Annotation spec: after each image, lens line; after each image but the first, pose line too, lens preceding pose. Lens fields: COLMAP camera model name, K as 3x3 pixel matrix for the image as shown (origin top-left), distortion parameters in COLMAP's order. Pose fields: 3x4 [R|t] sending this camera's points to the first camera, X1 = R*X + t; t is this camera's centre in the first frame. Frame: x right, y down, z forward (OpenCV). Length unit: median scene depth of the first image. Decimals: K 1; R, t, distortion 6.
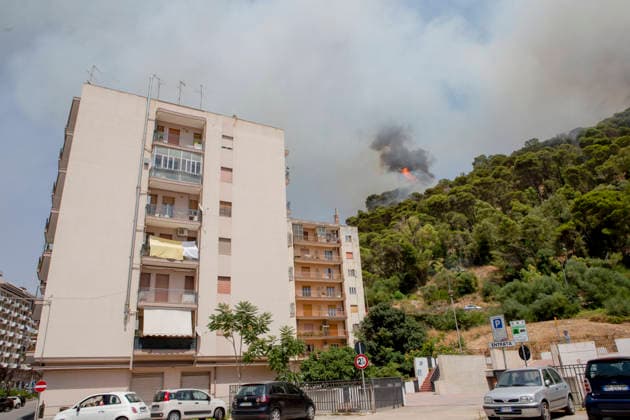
lens RADIAL K [[466.8, 0, 315.0], [0, 466.8, 210.0], [0, 0, 1]] dist [-0.001458, 0.001886]
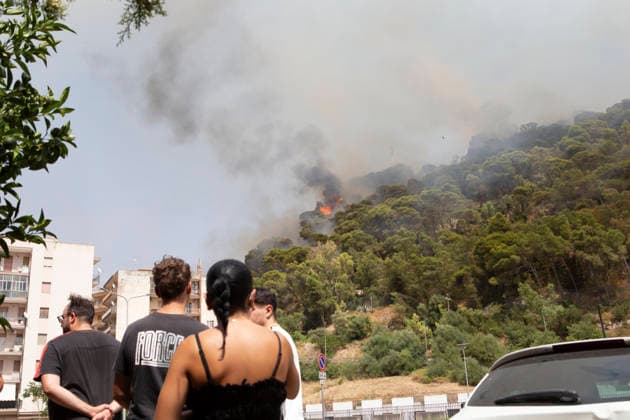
lens RADIAL K [[832.5, 0, 315.0], [0, 832.5, 210.0], [0, 0, 1]] dist [0.012345, 0.054177]
pose [[0.998353, 0.014411, -0.055526, 0.696035], [-0.008662, 0.994704, 0.102413, -0.521540], [0.056708, -0.101763, 0.993191, -1.329570]]
